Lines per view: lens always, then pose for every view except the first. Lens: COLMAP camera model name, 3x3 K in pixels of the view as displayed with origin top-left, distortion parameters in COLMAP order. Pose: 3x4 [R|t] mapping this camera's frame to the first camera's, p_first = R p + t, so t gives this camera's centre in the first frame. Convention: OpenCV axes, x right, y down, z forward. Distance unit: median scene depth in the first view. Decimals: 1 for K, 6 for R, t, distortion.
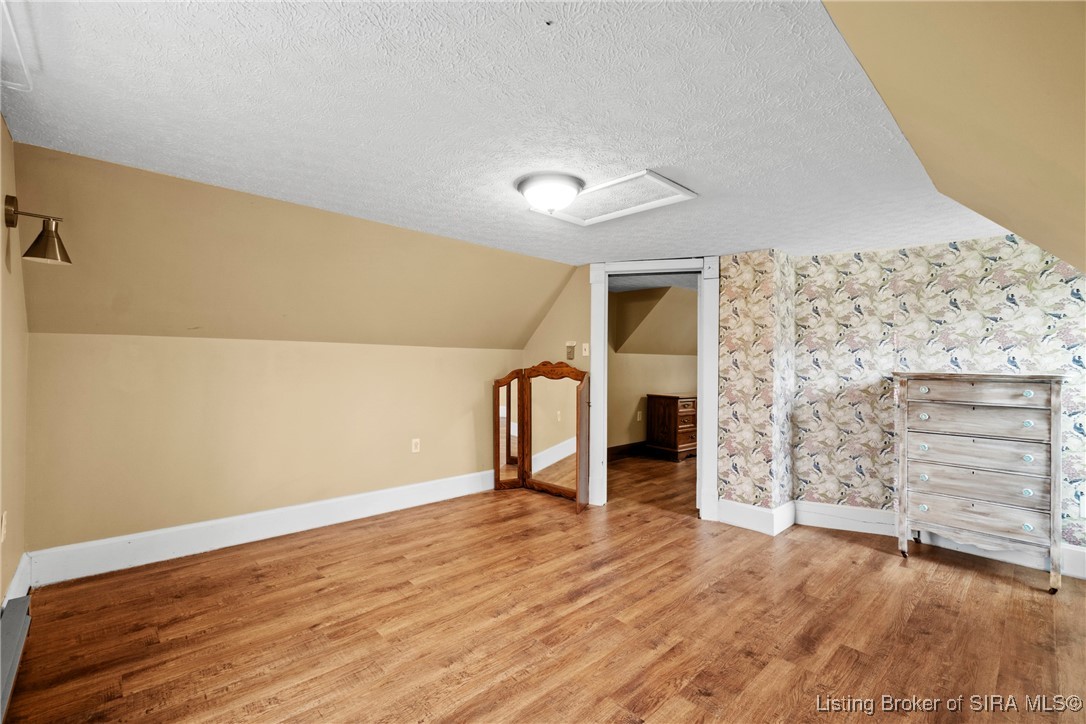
lens RADIAL K [[480.2, 0, 543.0], [0, 480.2, 362.0], [0, 0, 1]] dist [-0.009887, -0.000118]
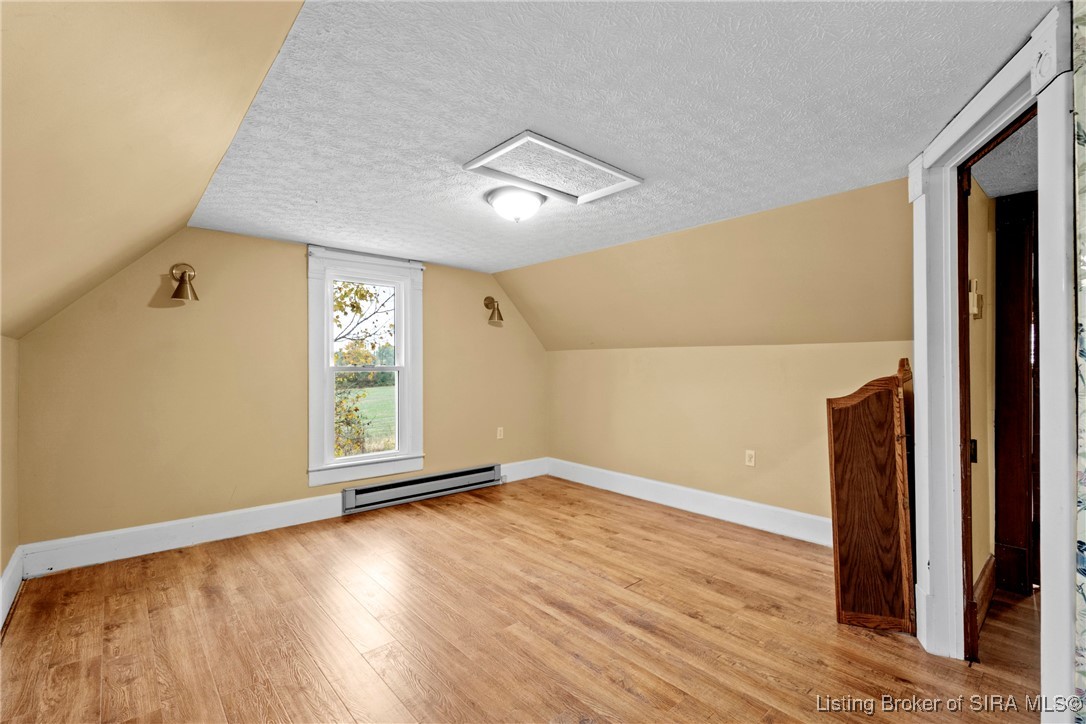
lens RADIAL K [[480.2, 0, 543.0], [0, 480.2, 362.0], [0, 0, 1]] dist [-0.009887, -0.000118]
pose [[-0.030075, -0.019214, -0.999363, 0.976379], [-0.007252, 0.999793, -0.019004, 0.007709], [0.999521, 0.006676, -0.030208, 0.915996]]
